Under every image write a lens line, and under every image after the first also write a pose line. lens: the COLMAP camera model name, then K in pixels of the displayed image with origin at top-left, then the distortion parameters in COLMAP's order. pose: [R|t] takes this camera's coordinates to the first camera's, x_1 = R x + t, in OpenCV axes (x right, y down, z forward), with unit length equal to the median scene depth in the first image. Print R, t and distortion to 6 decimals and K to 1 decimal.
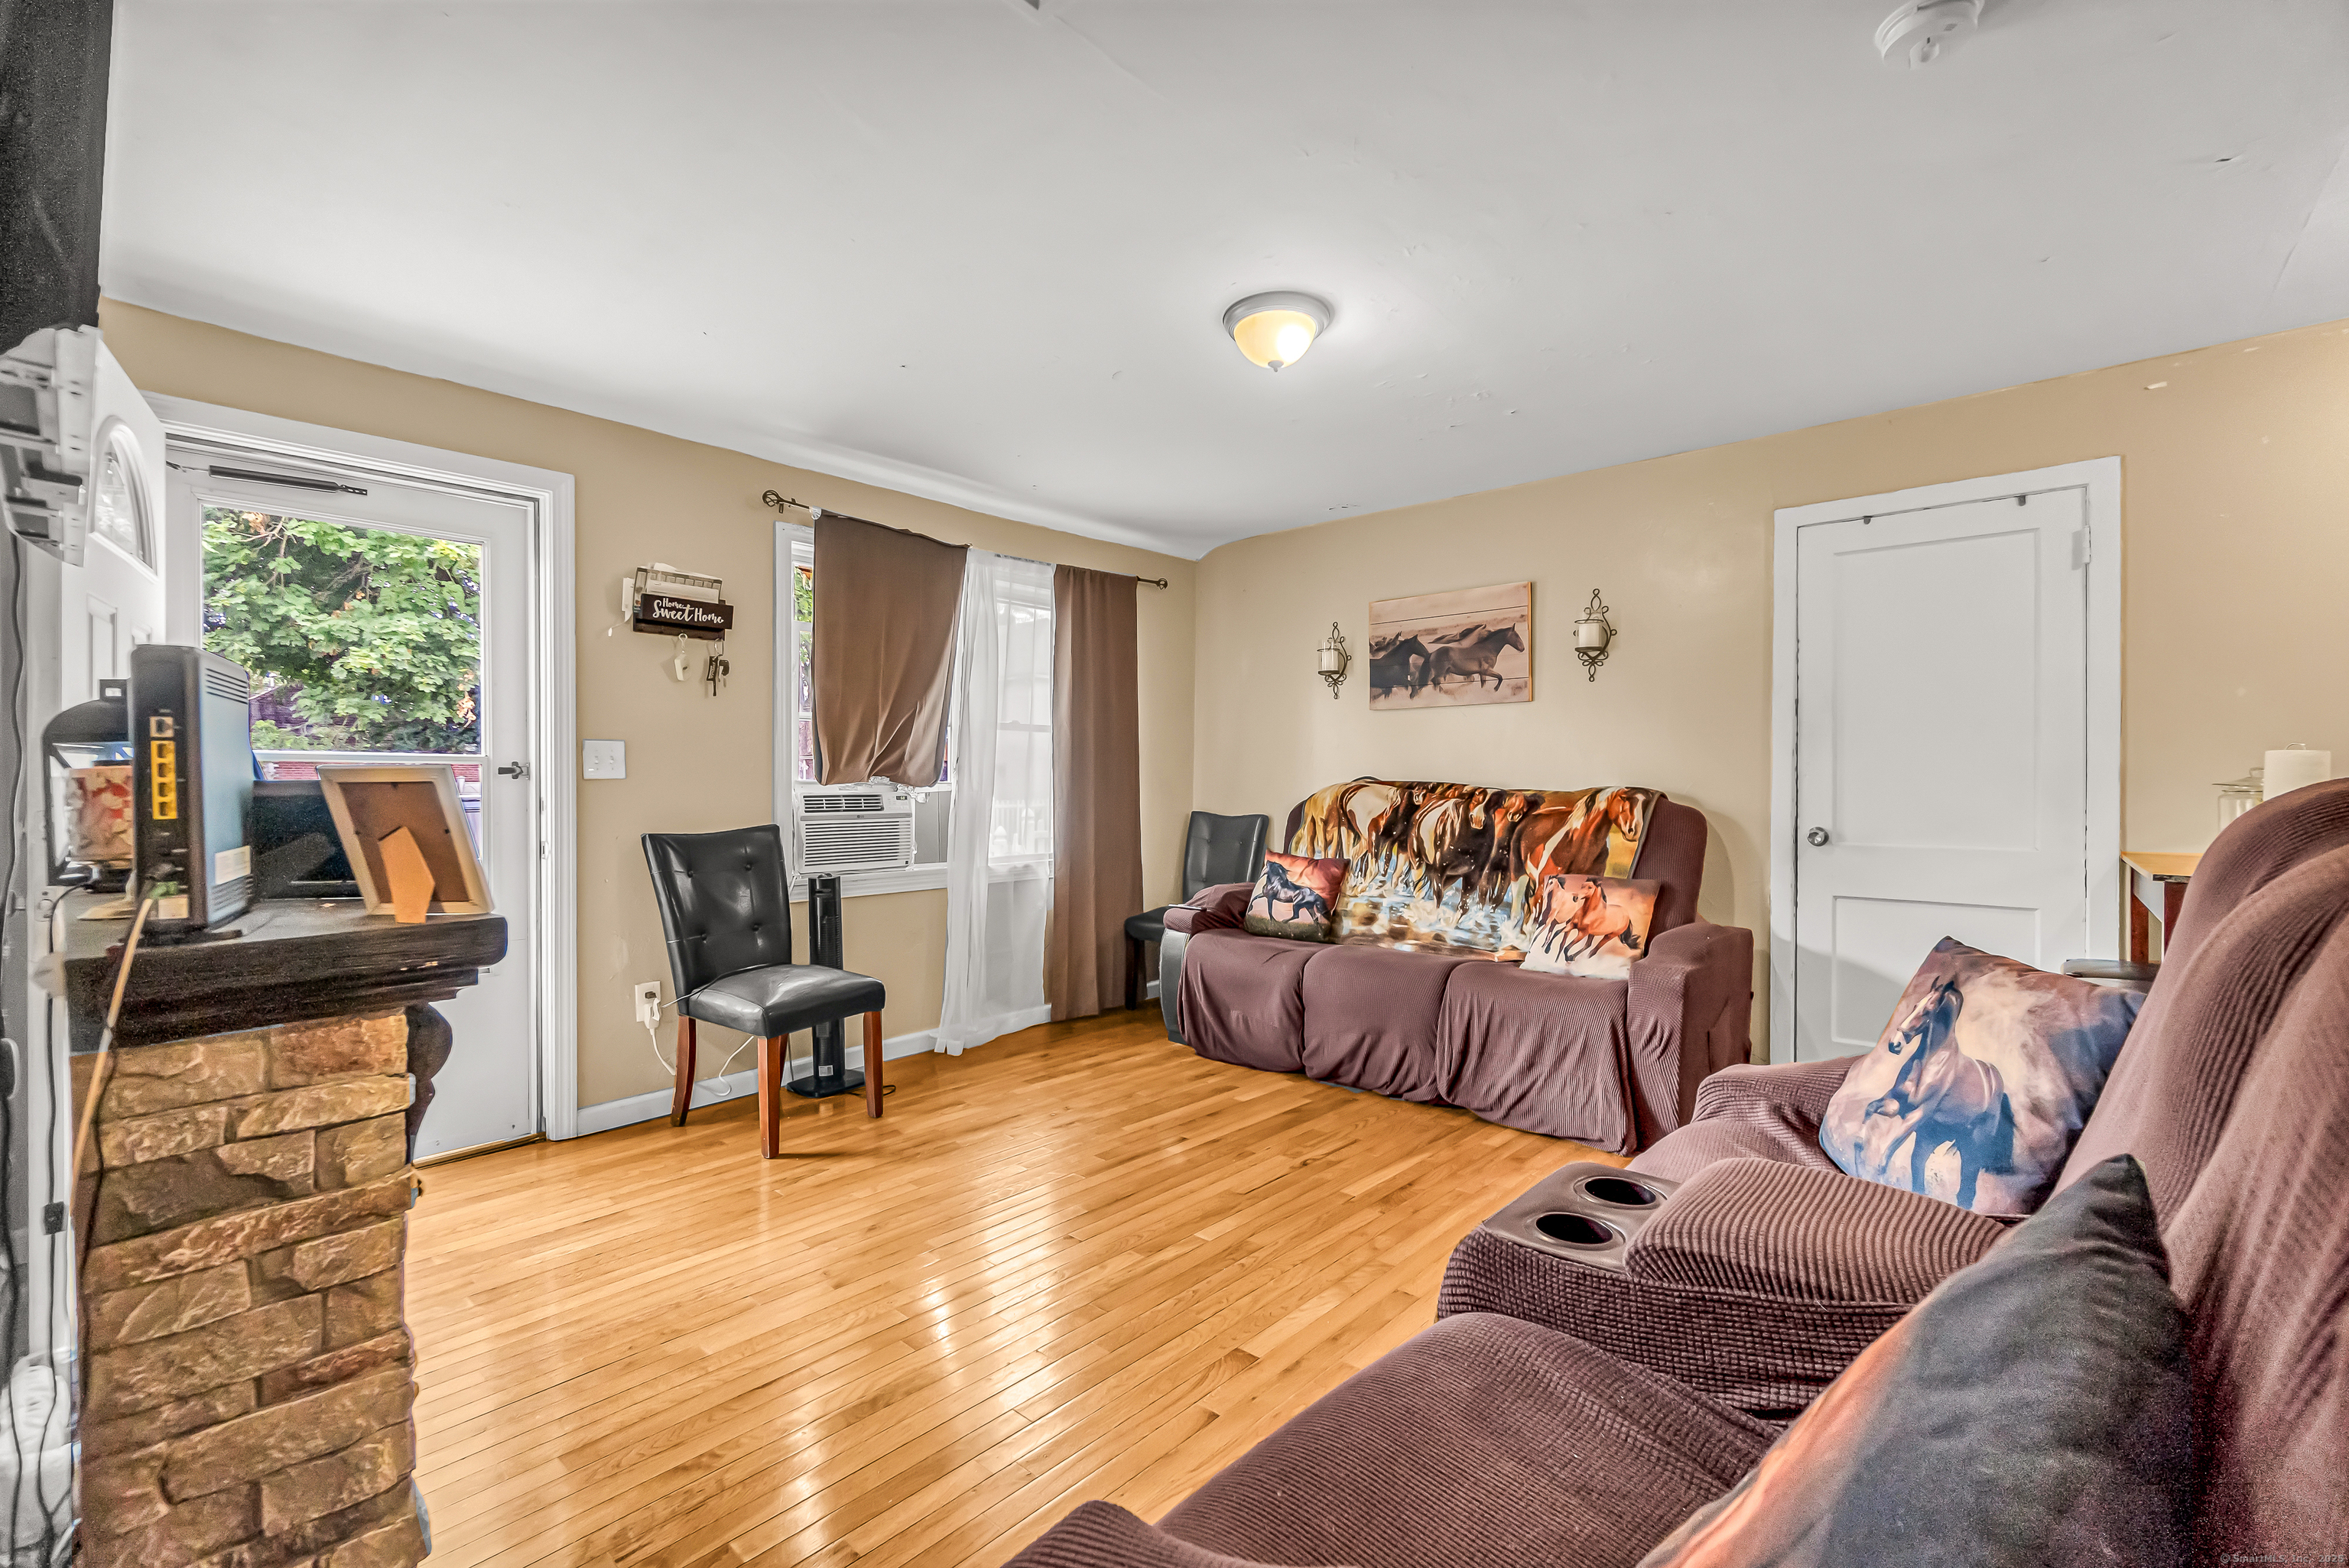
lens RADIAL K [[1034.7, 0, 1174.5], [0, 1034.7, 784.0], [0, 0, 1]] dist [0.000232, 0.000315]
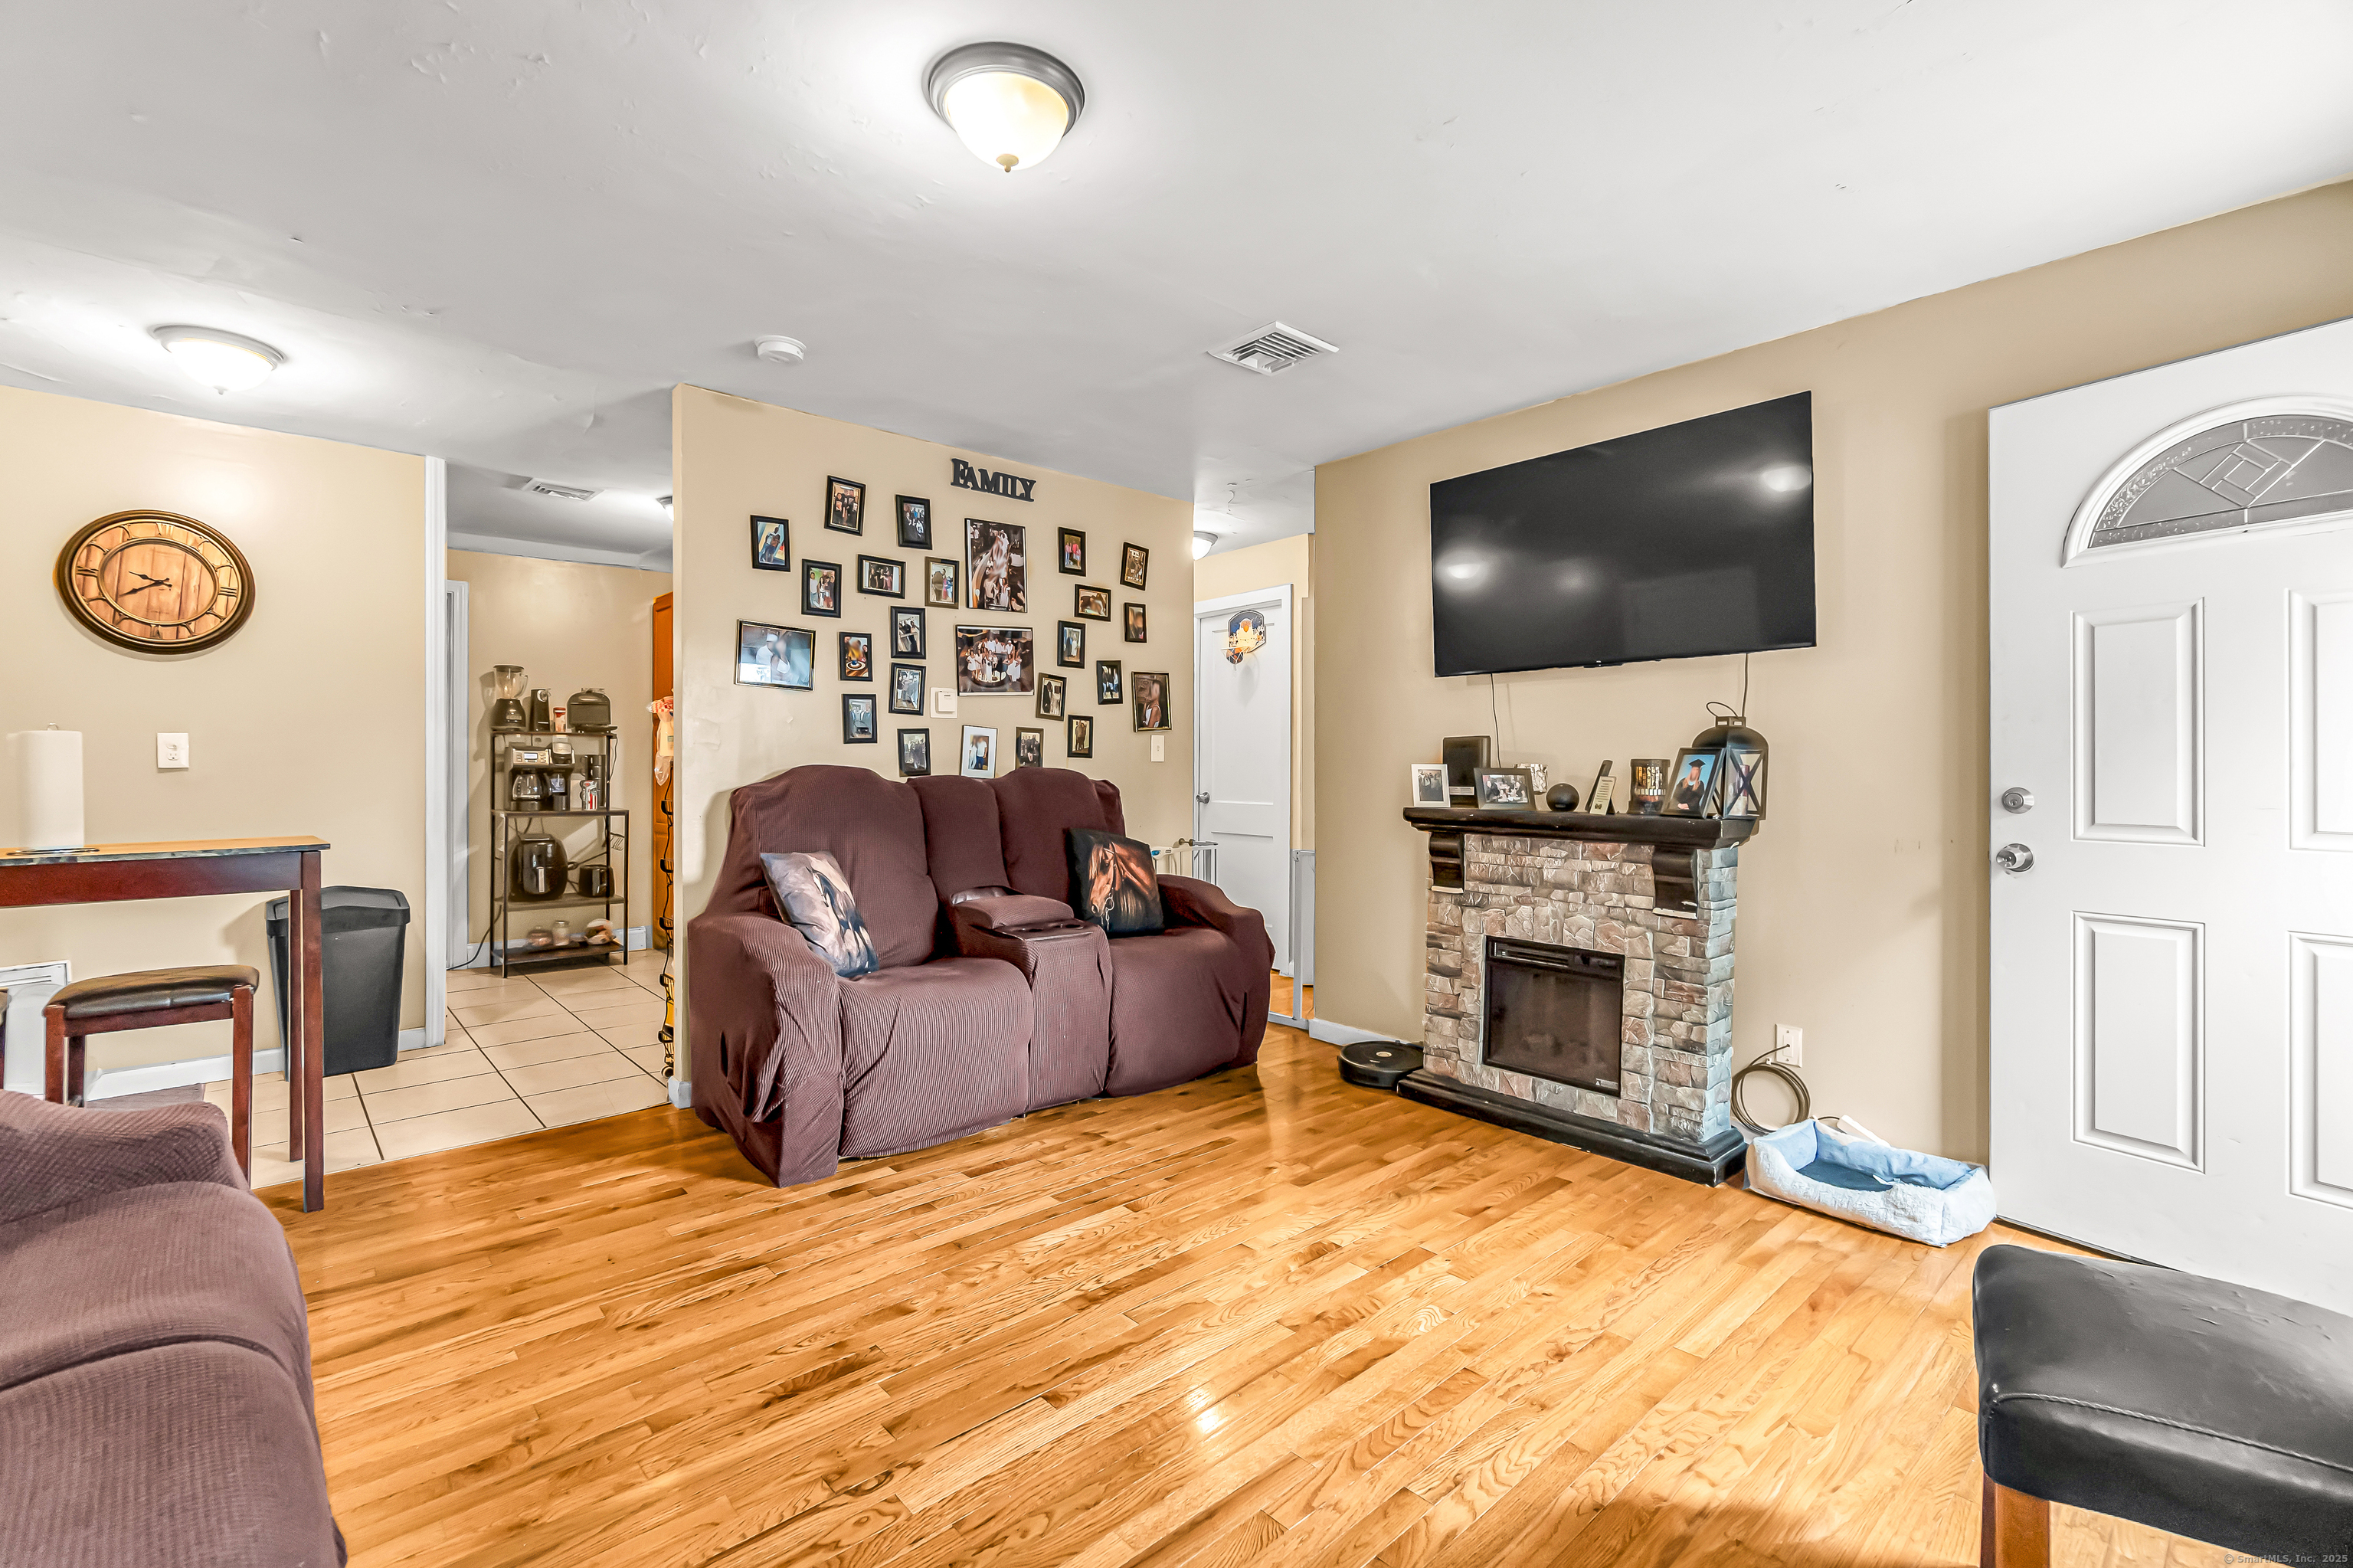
lens RADIAL K [[1020.3, 0, 1168.6], [0, 1020.3, 769.8], [0, 0, 1]] dist [-0.000357, -0.000063]
pose [[-0.994515, 0.000026, 0.104592, -0.052604], [-0.000386, 0.999992, -0.003916, 0.005029], [-0.104592, -0.003935, -0.994507, 1.086315]]
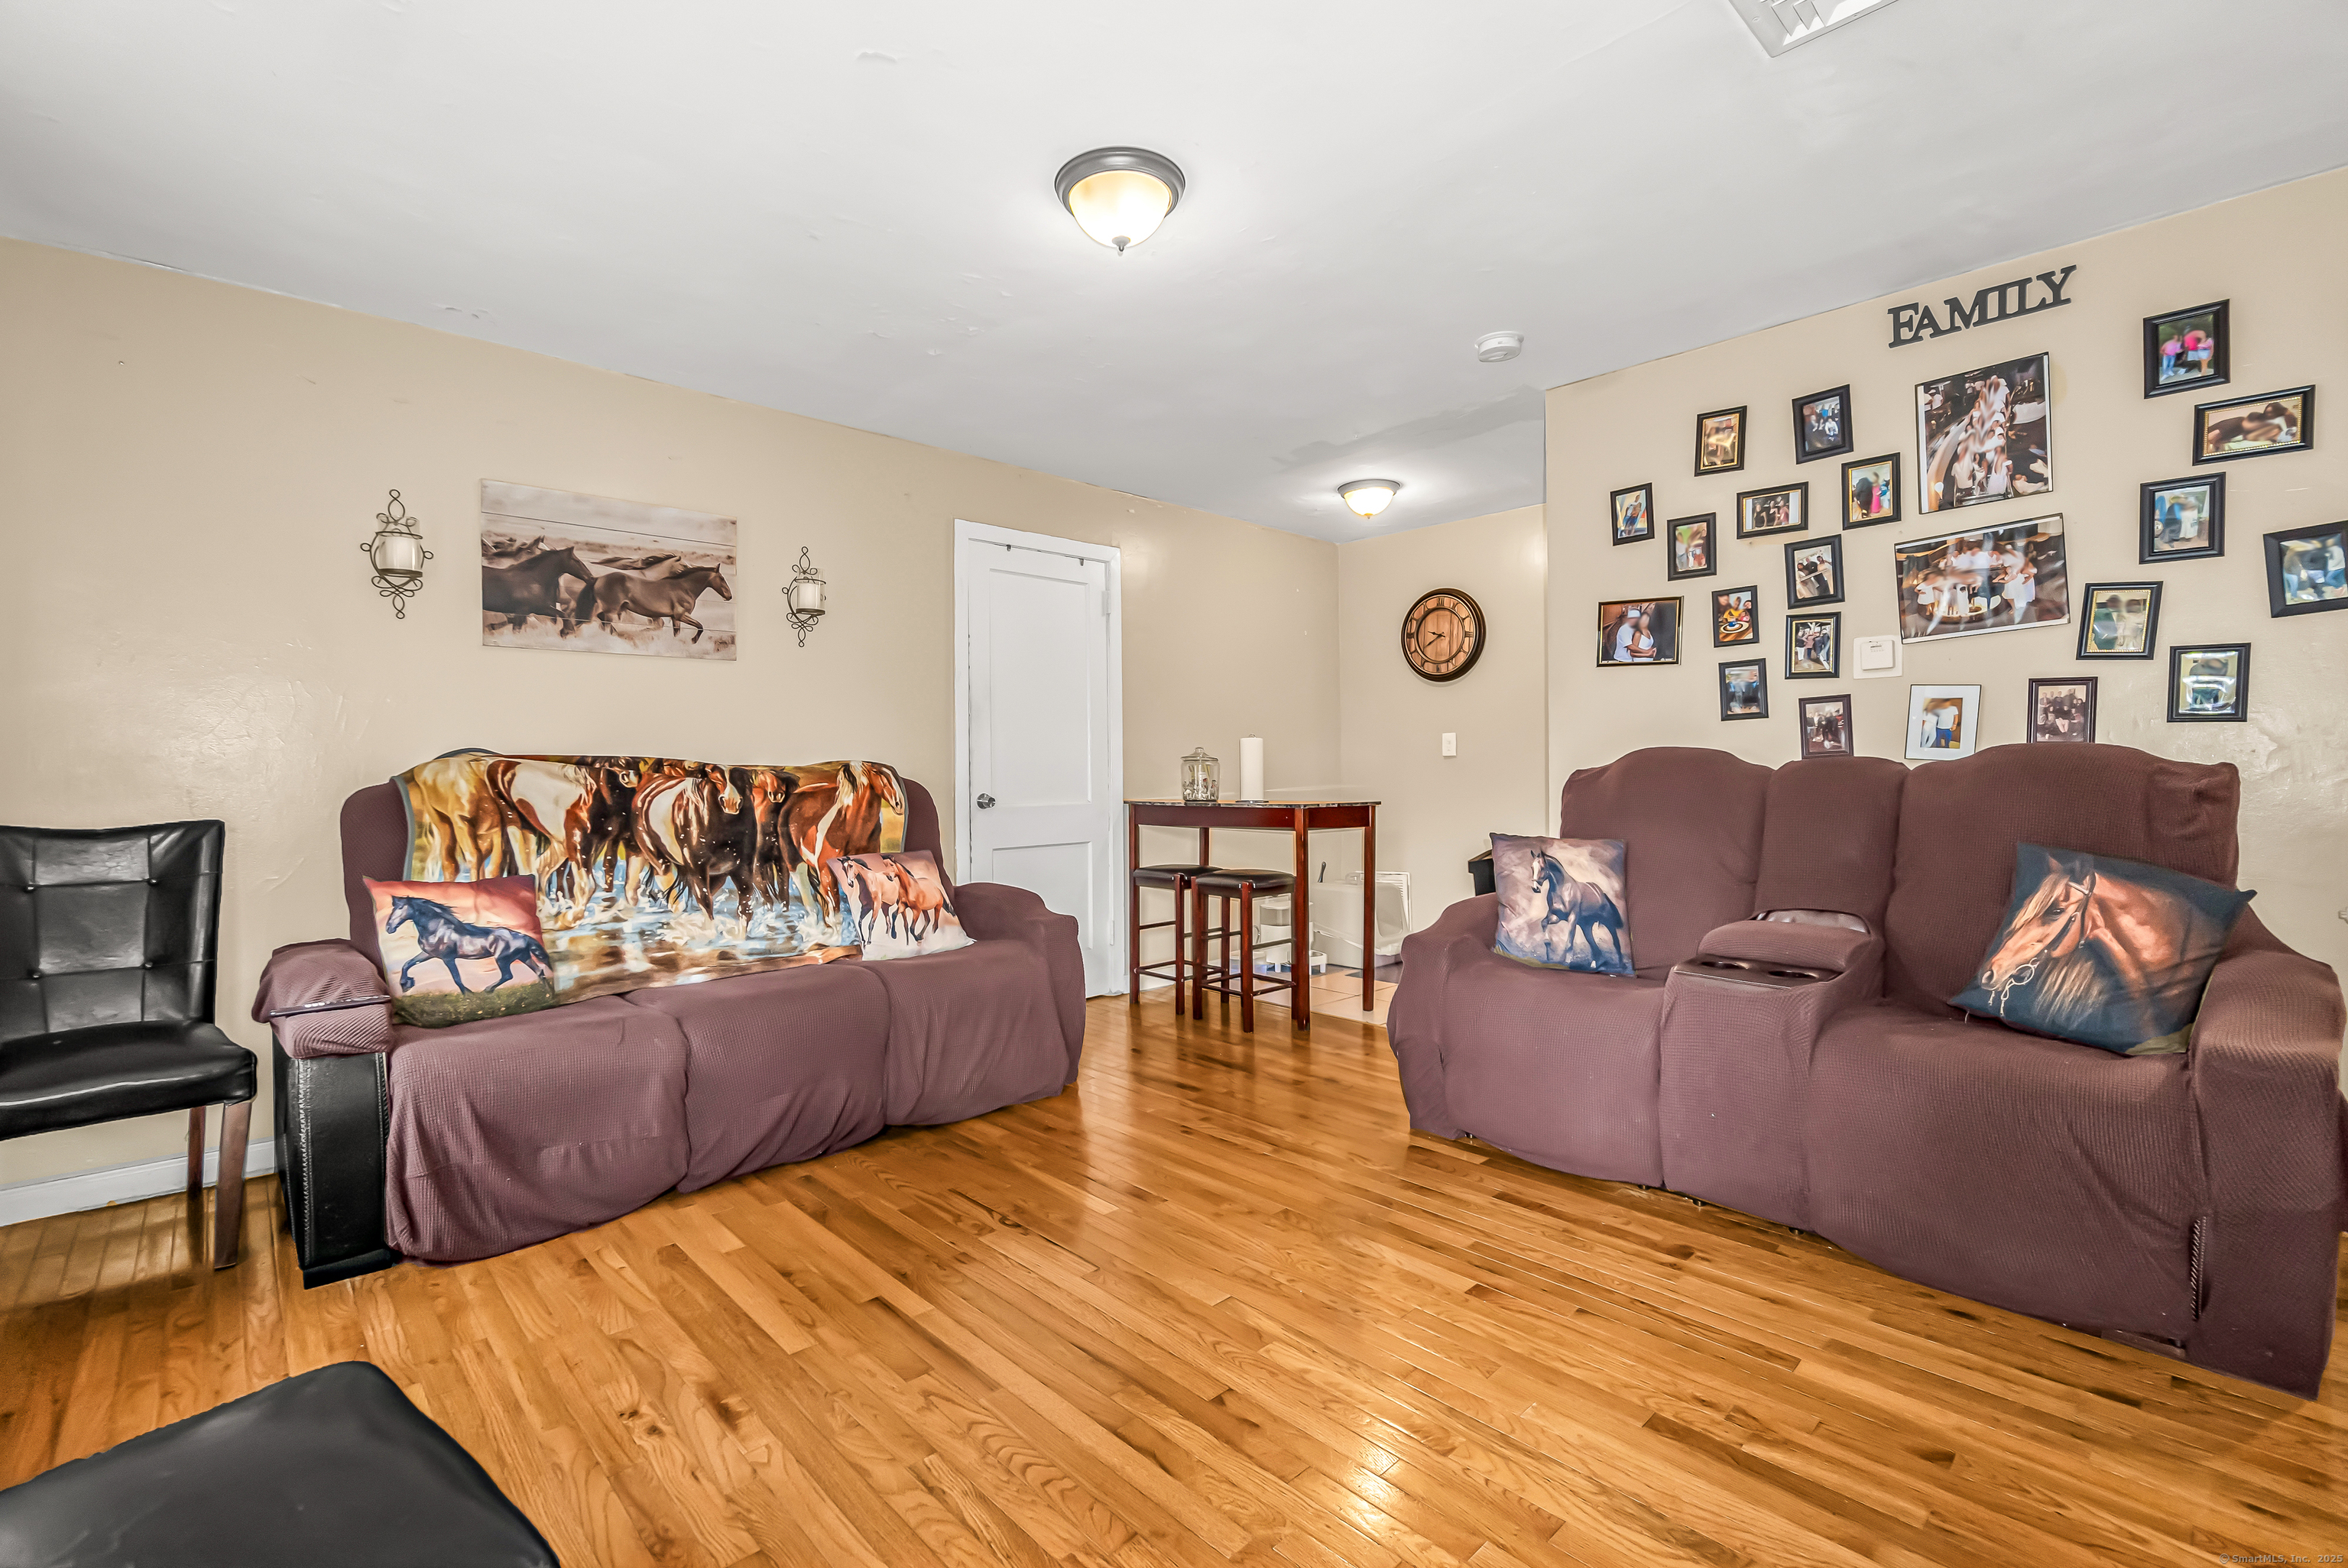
lens RADIAL K [[1034.2, 0, 1174.0], [0, 1034.2, 784.0], [0, 0, 1]] dist [0.000232, 0.000315]
pose [[0.071450, -0.022352, 0.997194, -0.476031], [0.009277, 0.999721, 0.021744, 0.005453], [-0.997401, 0.007697, 0.071637, 0.588313]]
